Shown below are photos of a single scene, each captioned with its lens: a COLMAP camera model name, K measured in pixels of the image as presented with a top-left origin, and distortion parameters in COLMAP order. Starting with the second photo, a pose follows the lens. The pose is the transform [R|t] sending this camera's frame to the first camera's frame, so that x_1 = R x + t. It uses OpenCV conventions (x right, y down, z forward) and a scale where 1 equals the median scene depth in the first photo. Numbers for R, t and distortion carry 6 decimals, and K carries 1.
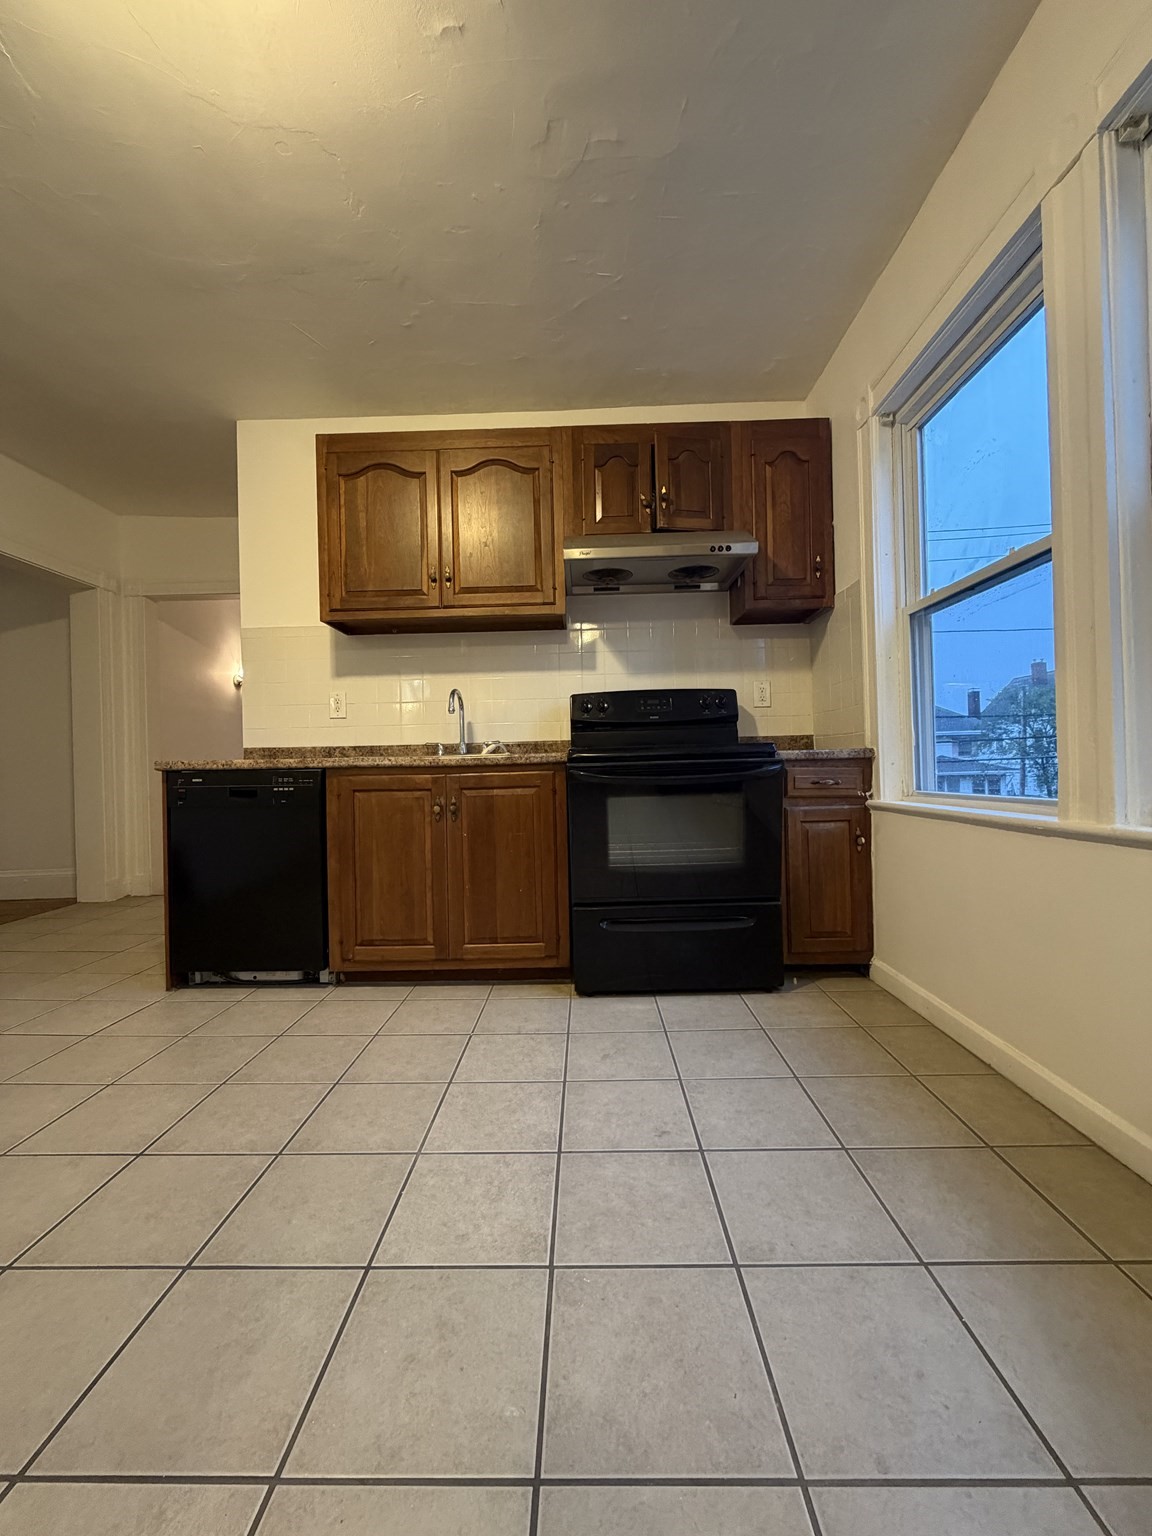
lens RADIAL K [[606.9, 0, 574.7], [0, 606.9, 766.8], [0, 0, 1]] dist [-0.011518, 0.000007]
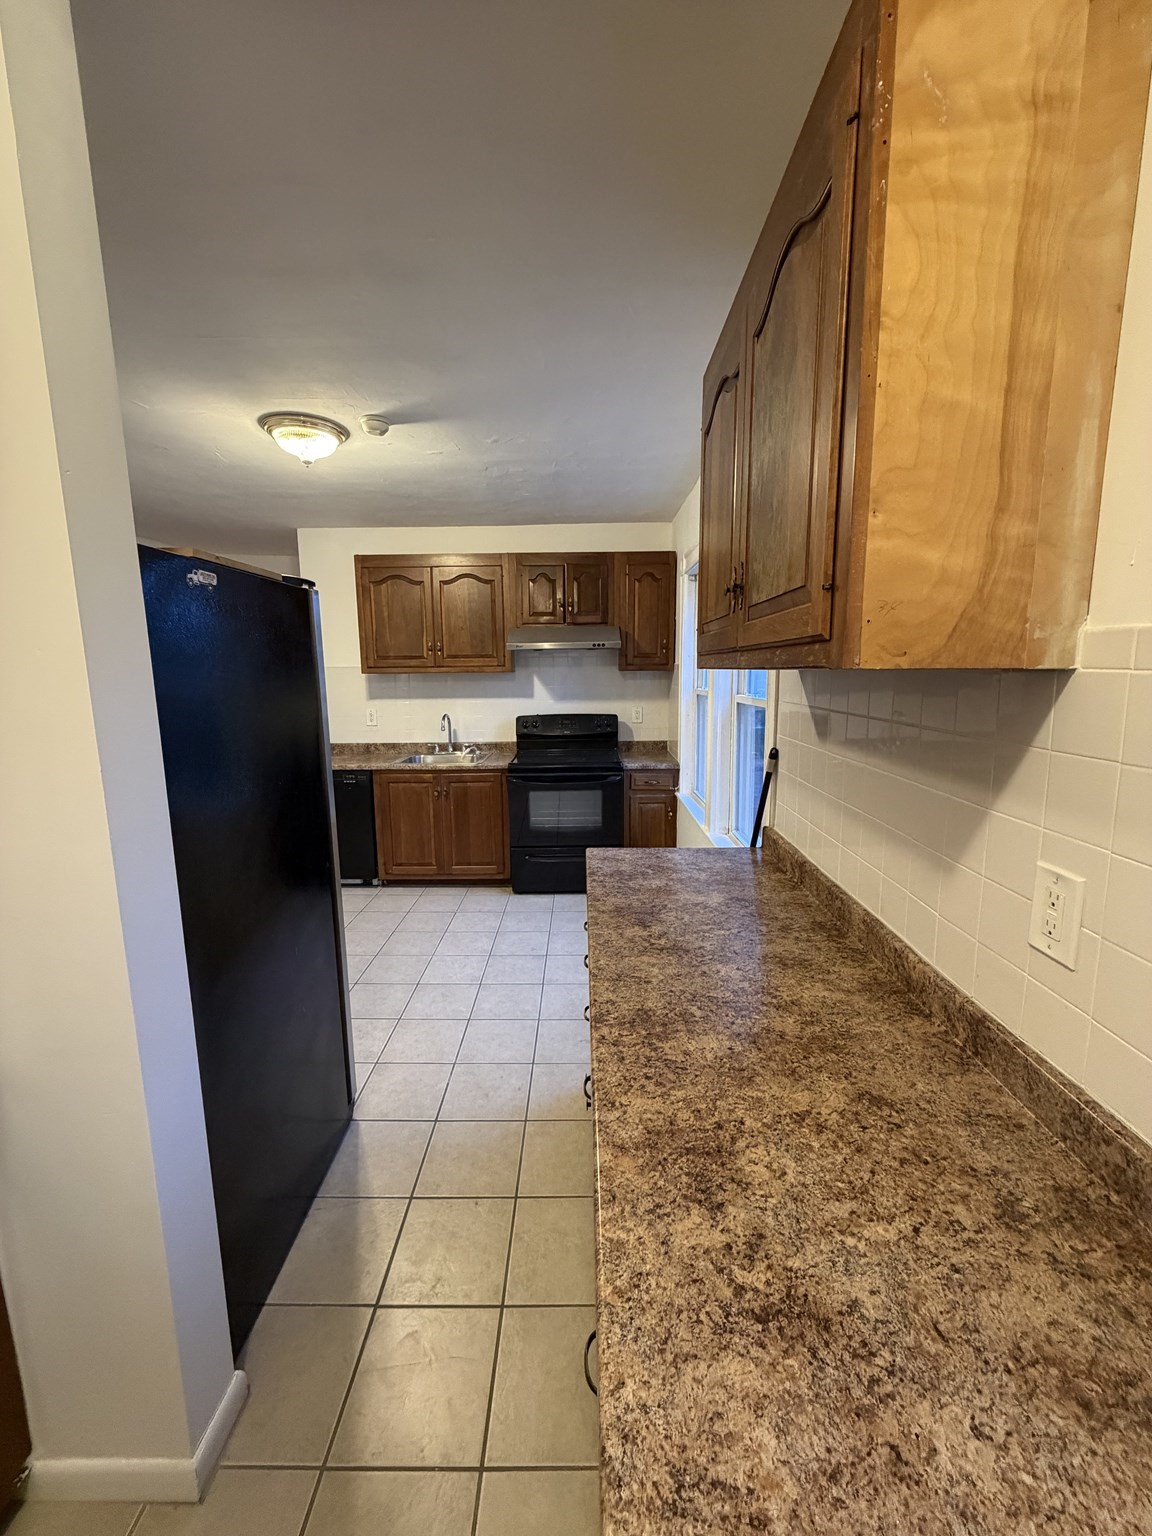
lens RADIAL K [[606.9, 0, 577.0], [0, 606.9, 766.2], [0, 0, 1]] dist [-0.011518, 0.000007]
pose [[0.999823, 0.013458, 0.013173, 0.161975], [-0.015402, 0.986868, 0.160791, -0.298513], [-0.010836, -0.160966, 0.986901, -0.746360]]
